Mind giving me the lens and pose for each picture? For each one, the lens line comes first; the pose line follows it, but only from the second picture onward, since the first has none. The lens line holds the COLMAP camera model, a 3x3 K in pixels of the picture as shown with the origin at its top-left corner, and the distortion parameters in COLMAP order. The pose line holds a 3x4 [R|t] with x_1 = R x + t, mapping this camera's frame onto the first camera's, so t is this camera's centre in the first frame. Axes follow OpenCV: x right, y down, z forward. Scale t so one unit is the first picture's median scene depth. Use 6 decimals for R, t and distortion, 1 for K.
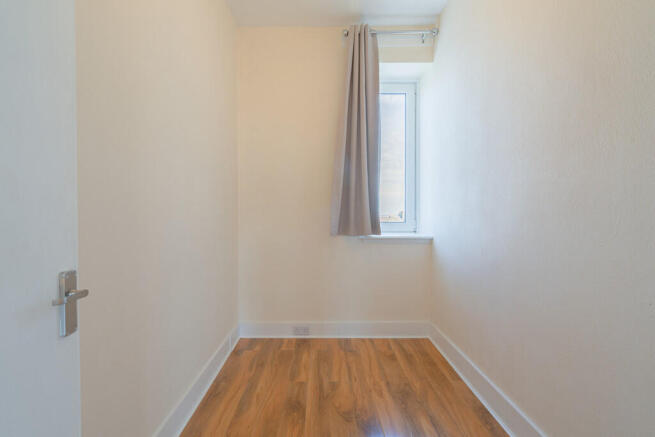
lens RADIAL K [[293.6, 0, 325.3], [0, 293.6, 218.2], [0, 0, 1]] dist [-0.010402, 0.000110]
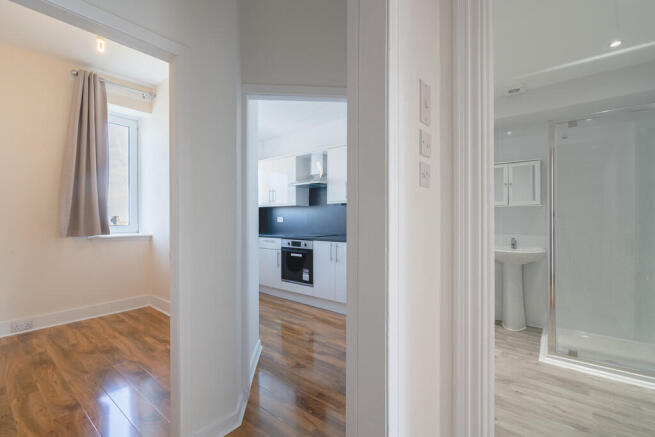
lens RADIAL K [[293.6, 0, 322.7], [0, 293.6, 220.4], [0, 0, 1]] dist [-0.010402, 0.000110]
pose [[0.645288, -0.004437, 0.763927, -0.196333], [0.014332, 0.999877, -0.006299, 0.015041], [-0.763805, 0.015013, 0.645272, -0.587360]]
